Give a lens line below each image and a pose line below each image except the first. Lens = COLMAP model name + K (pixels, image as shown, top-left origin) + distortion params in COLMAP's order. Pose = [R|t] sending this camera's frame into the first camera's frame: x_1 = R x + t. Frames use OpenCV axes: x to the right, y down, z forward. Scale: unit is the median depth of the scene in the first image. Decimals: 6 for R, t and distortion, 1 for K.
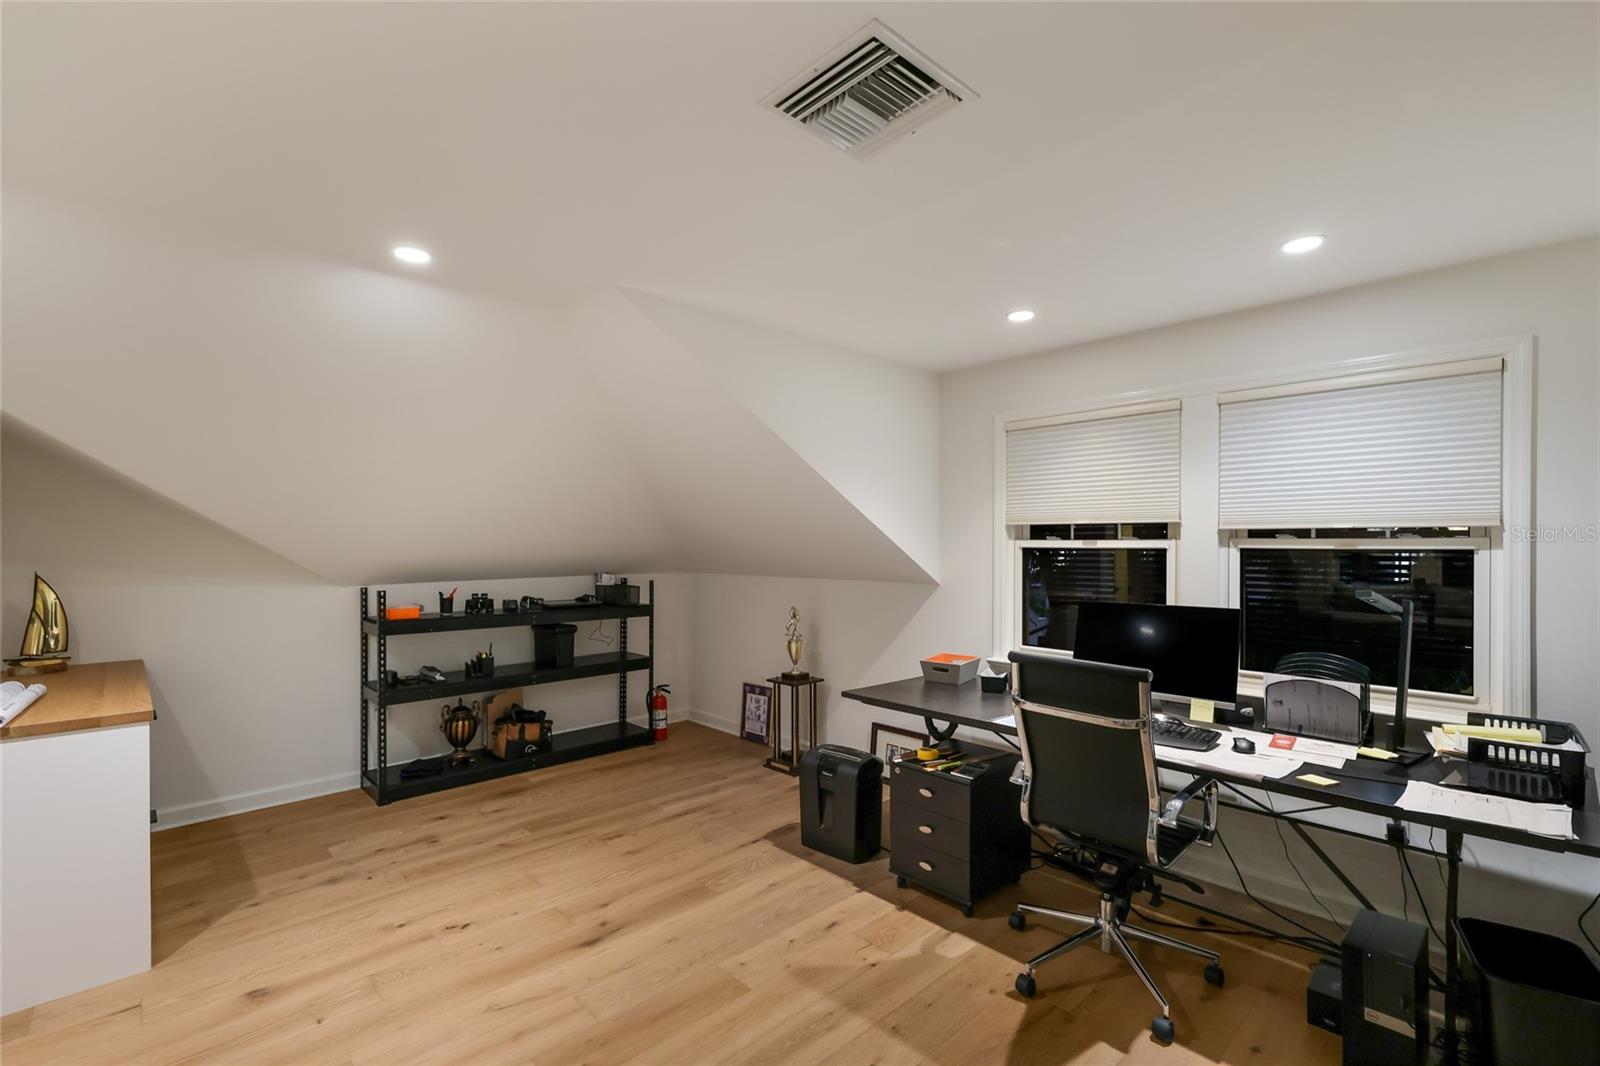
lens RADIAL K [[711.1, 0, 793.8], [0, 711.1, 548.0], [0, 0, 1]] dist [0.000473, 0.000509]
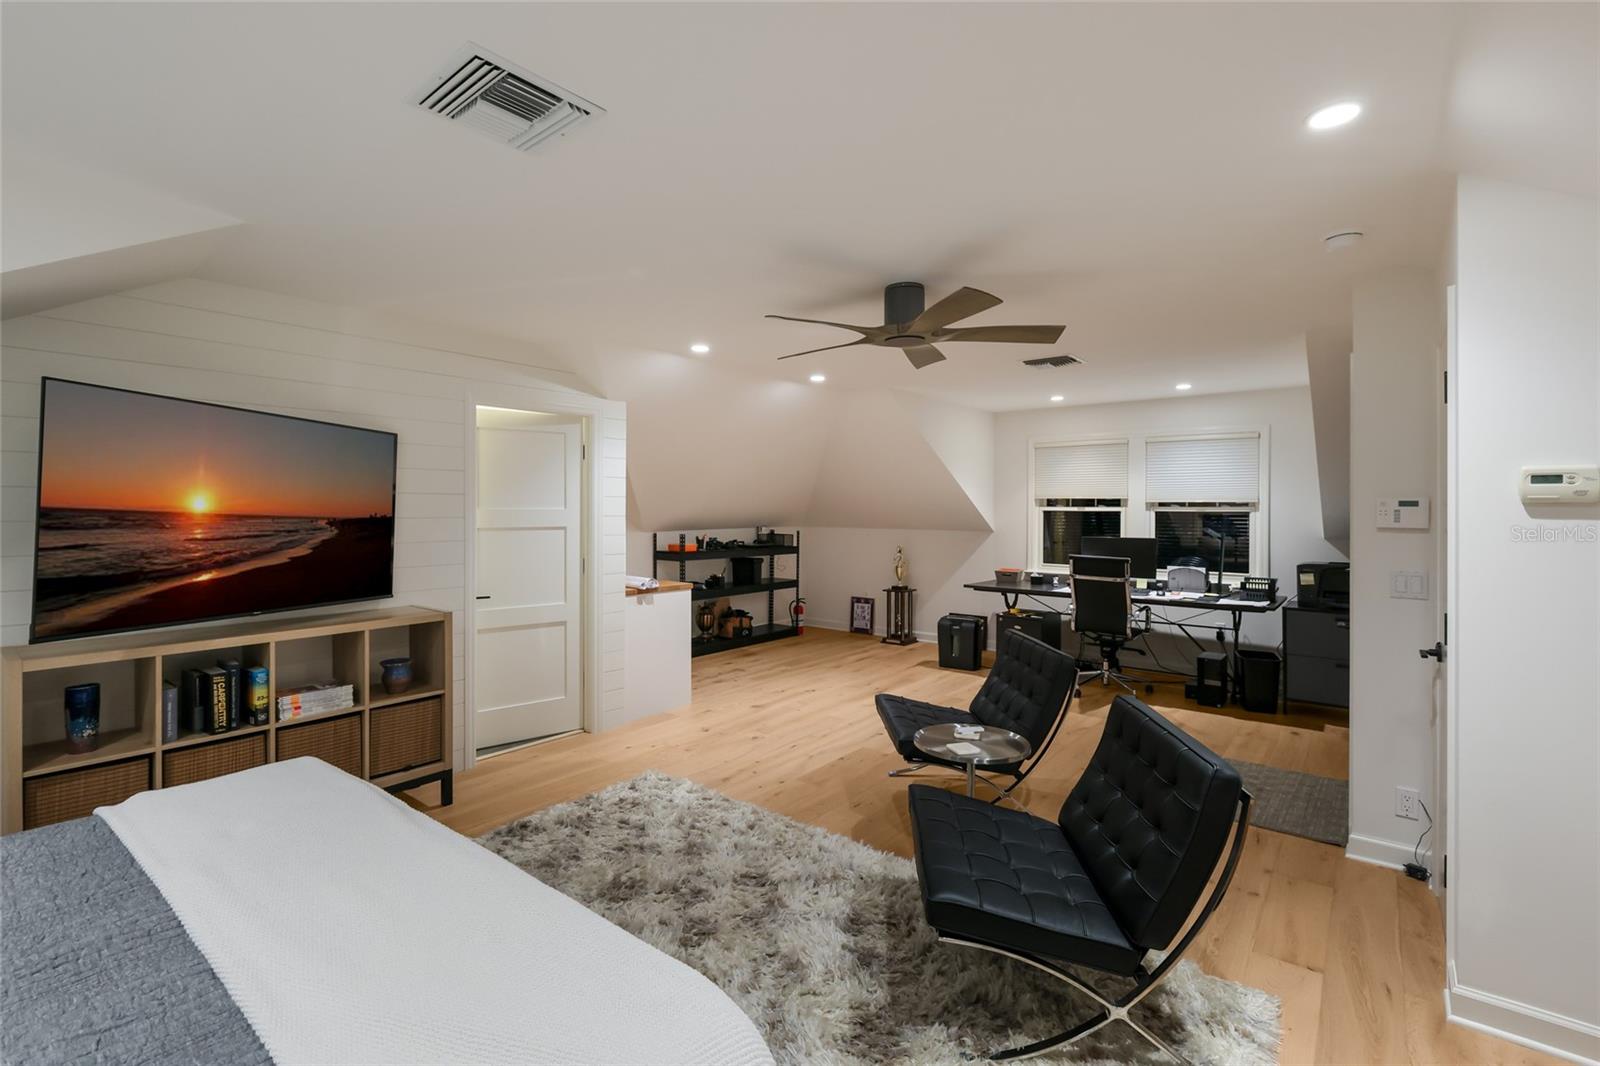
lens RADIAL K [[711.1, 0, 801.7], [0, 711.1, 516.4], [0, 0, 1]] dist [0.000473, 0.000509]
pose [[0.987795, 0.008810, 0.155512, -0.587951], [-0.008575, 0.999961, -0.002182, 0.023314], [-0.155525, 0.000821, 0.987832, -0.737193]]
